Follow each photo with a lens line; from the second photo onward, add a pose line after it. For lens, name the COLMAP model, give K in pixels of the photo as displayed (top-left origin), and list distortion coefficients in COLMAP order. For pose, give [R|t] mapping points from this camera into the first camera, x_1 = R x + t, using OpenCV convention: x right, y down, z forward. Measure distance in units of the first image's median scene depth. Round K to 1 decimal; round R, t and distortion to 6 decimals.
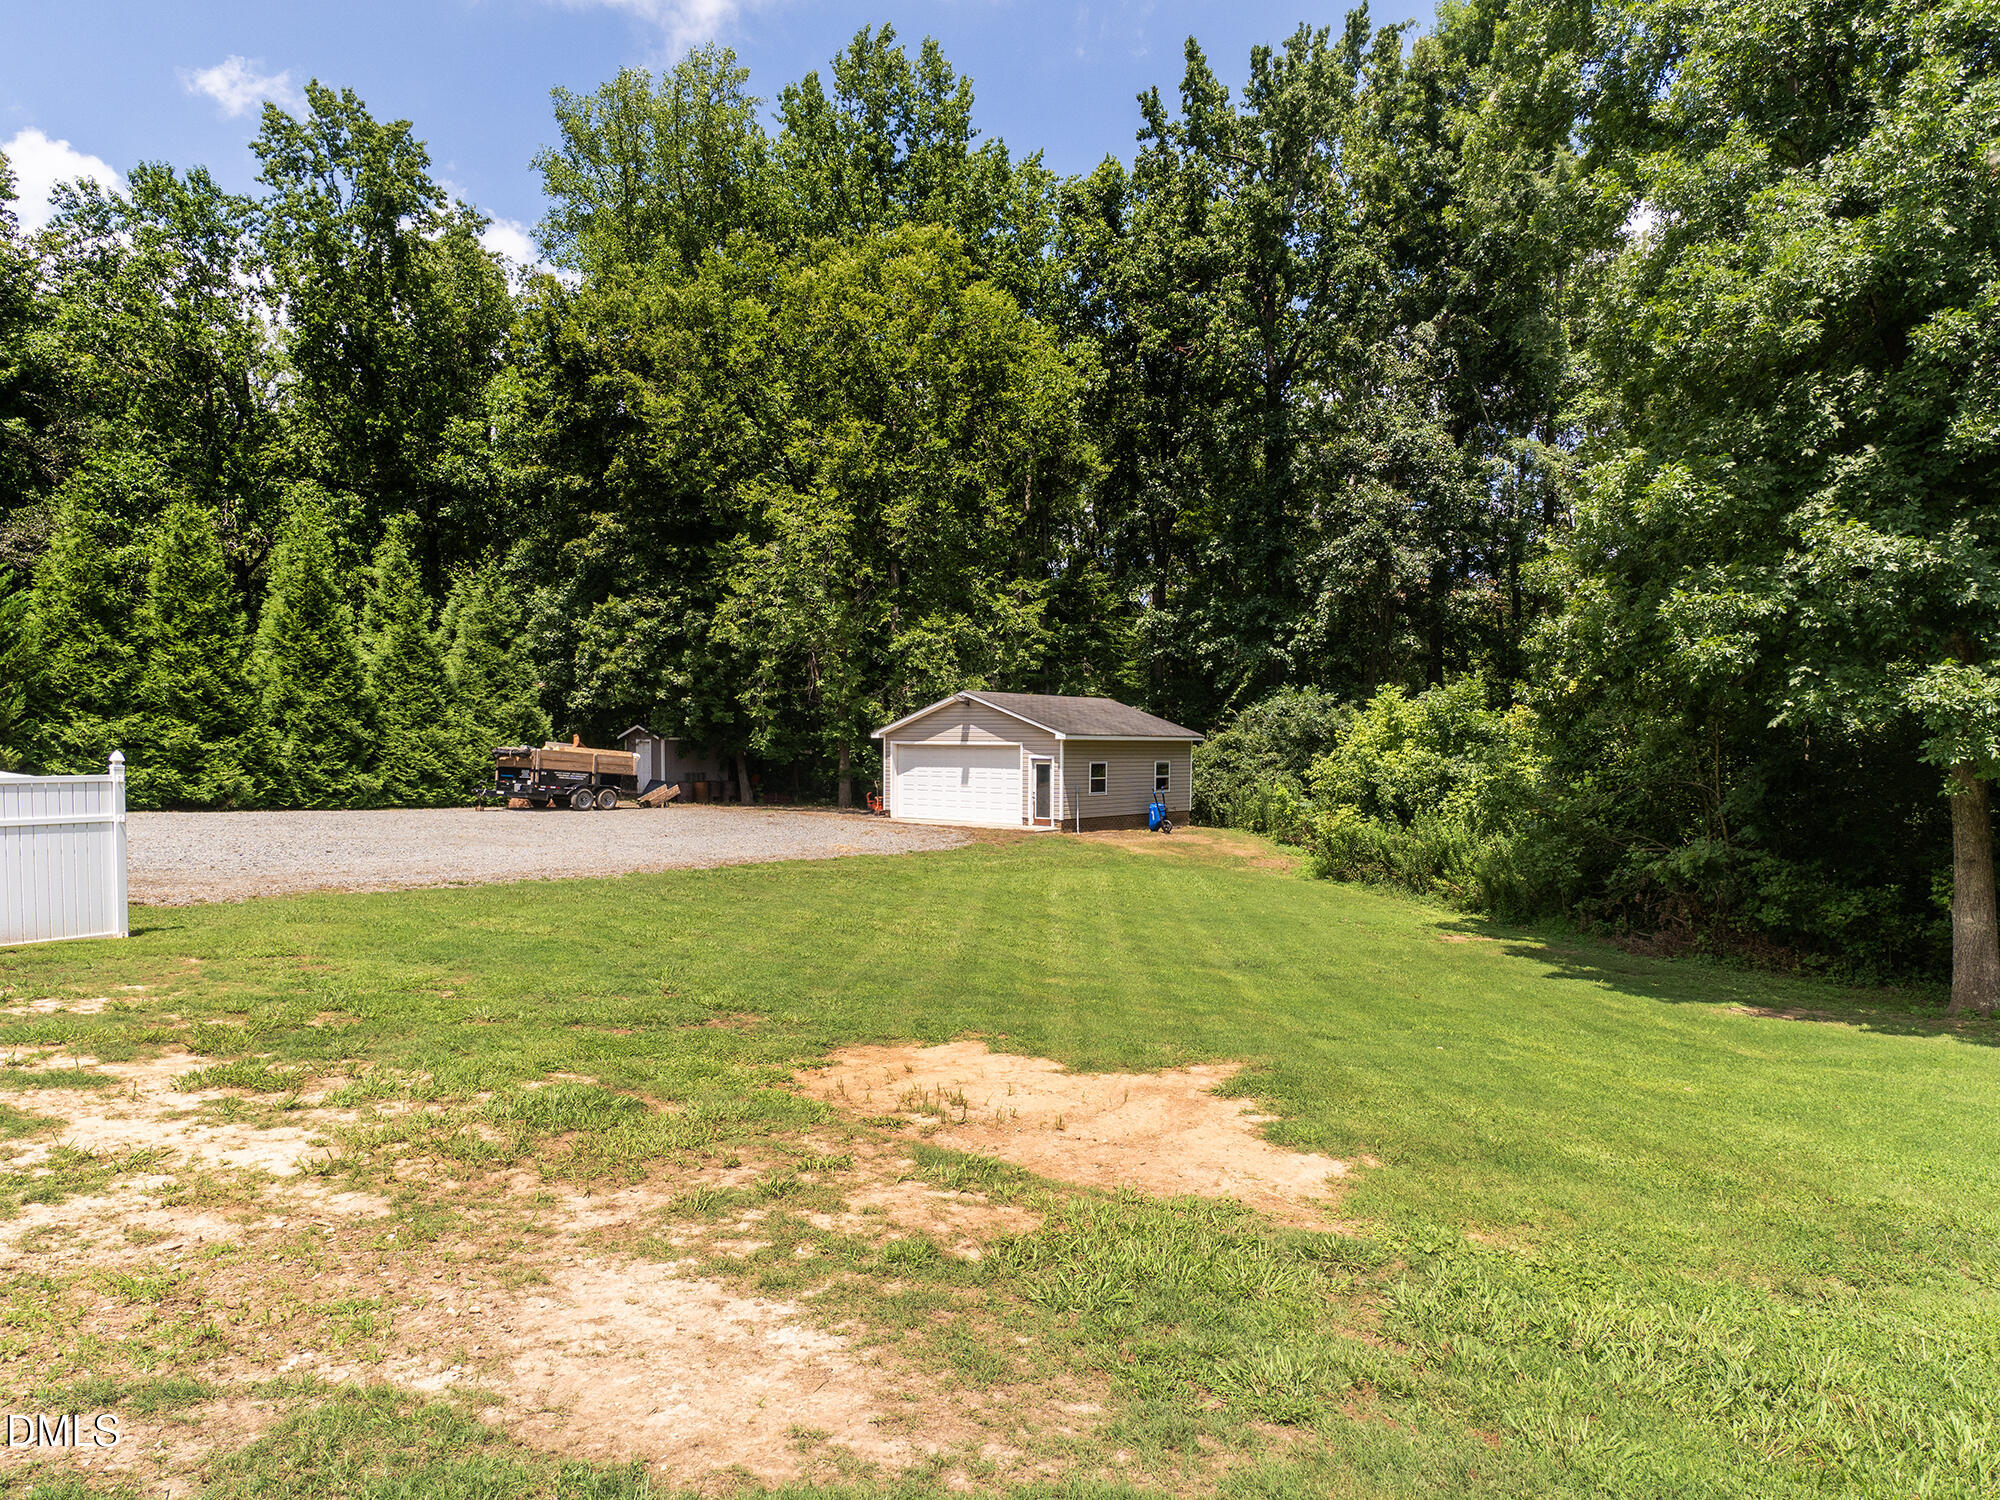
lens RADIAL K [[1152.6, 0, 1000.0], [0, 1152.6, 750.0], [0, 0, 1]] dist [0.020340, -0.000055]
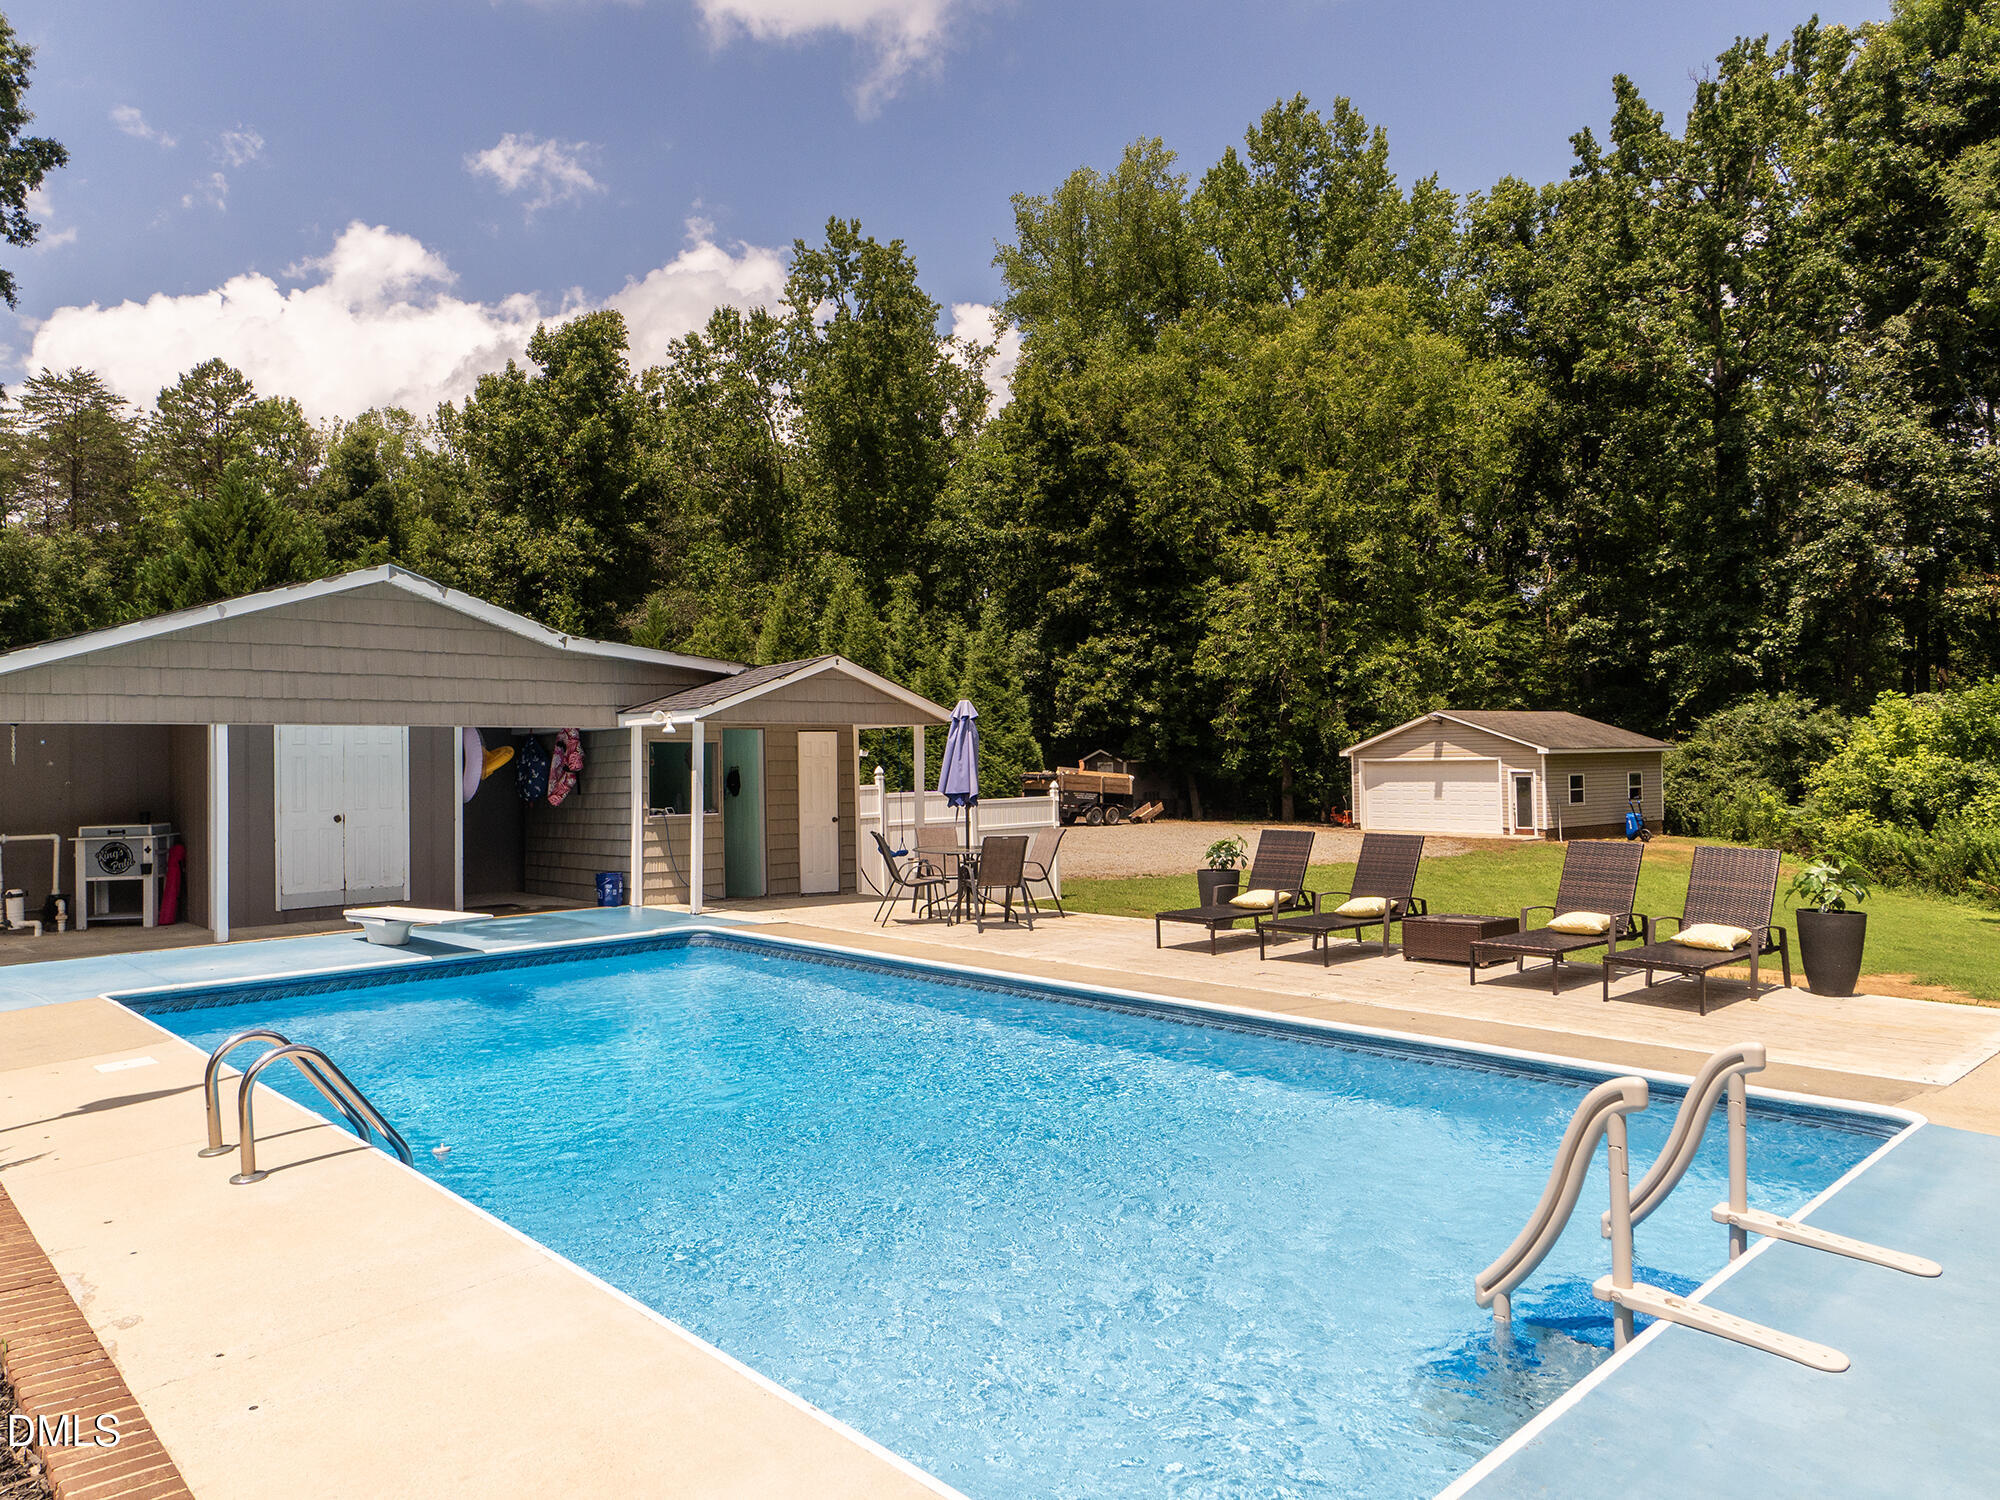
lens RADIAL K [[1263.0, 0, 999.8], [0, 1263.0, 712.1], [0, 0, 1]] dist [0.000568, 0.013714]
pose [[0.971147, -0.033755, -0.236079, -0.133516], [0.023720, 0.998696, -0.045217, -0.005554], [0.237297, 0.038313, 0.970681, -0.218895]]
